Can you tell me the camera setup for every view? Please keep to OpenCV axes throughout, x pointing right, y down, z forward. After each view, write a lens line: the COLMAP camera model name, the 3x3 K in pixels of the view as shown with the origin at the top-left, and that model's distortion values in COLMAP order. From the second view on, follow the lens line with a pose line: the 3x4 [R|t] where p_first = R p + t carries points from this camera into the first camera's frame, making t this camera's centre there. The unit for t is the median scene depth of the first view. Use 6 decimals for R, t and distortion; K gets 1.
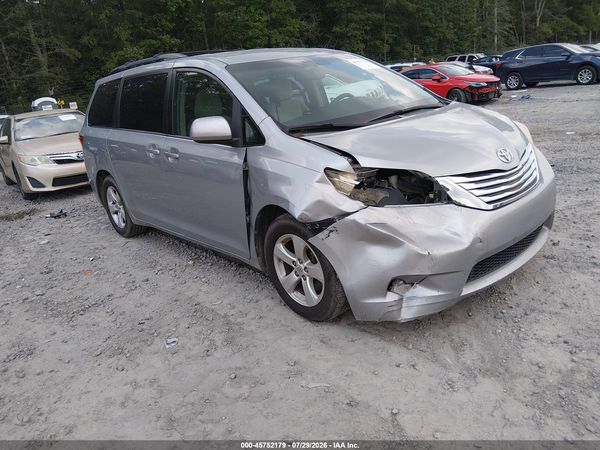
lens RADIAL K [[449.7, 0, 300.0], [0, 449.7, 225.0], [0, 0, 1]] dist [0.078573, -0.130604]
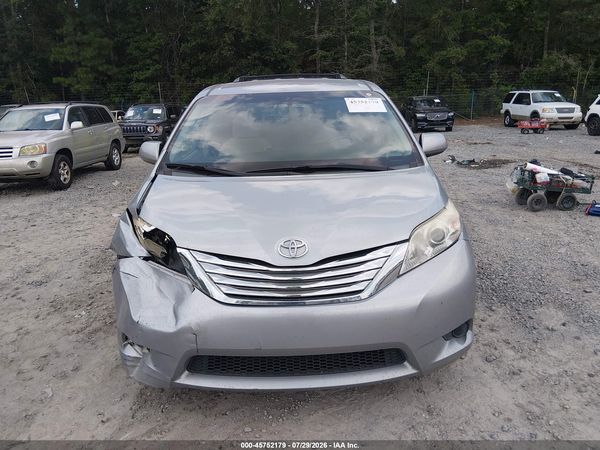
lens RADIAL K [[459.0, 0, 300.0], [0, 459.0, 225.0], [0, 0, 1]] dist [0.004592, -0.049905]
pose [[0.747753, 0.257484, -0.612019, 0.830426], [-0.253582, 0.962621, 0.095166, -0.237654], [0.613646, 0.084037, 0.785096, 0.346340]]
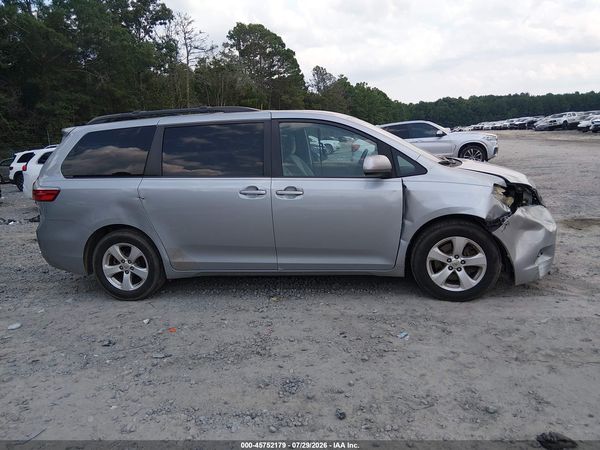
lens RADIAL K [[449.7, 0, 300.0], [0, 449.7, 225.0], [0, 0, 1]] dist [0.078573, -0.130604]
pose [[0.789444, -0.054673, 0.611383, -1.151731], [0.162285, 0.979175, -0.121986, 0.072080], [-0.591981, 0.195520, 0.781876, 0.178237]]
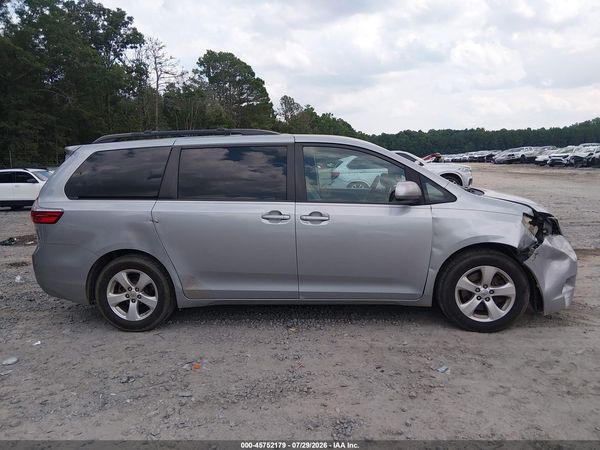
lens RADIAL K [[449.7, 0, 300.0], [0, 449.7, 225.0], [0, 0, 1]] dist [0.078573, -0.130604]
pose [[0.740028, -0.006838, 0.672541, -1.253119], [0.160528, 0.972845, -0.166745, 0.036979], [-0.653138, 0.231358, 0.721030, 0.325933]]
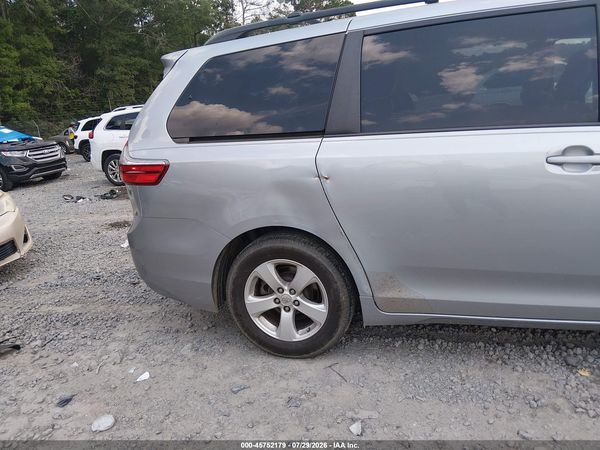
lens RADIAL K [[455.0, 0, 300.0], [0, 455.0, 225.0], [0, 0, 1]] dist [0.081310, -0.141096]
pose [[0.854545, -0.106219, 0.508400, -1.086634], [0.161633, 0.984644, -0.065961, -0.145746], [-0.493587, 0.138541, 0.858591, 0.964417]]
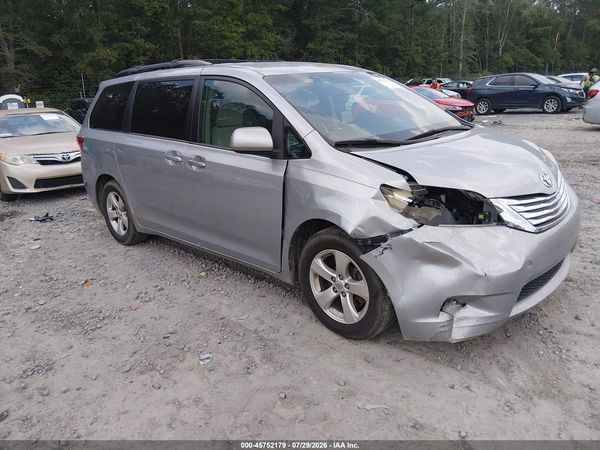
lens RADIAL K [[449.7, 0, 300.0], [0, 449.7, 225.0], [0, 0, 1]] dist [0.078573, -0.130604]
pose [[0.995928, 0.038099, 0.081704, -0.164586], [-0.035859, 0.998945, -0.028703, -0.002219], [-0.082711, 0.025656, 0.996243, 0.022784]]
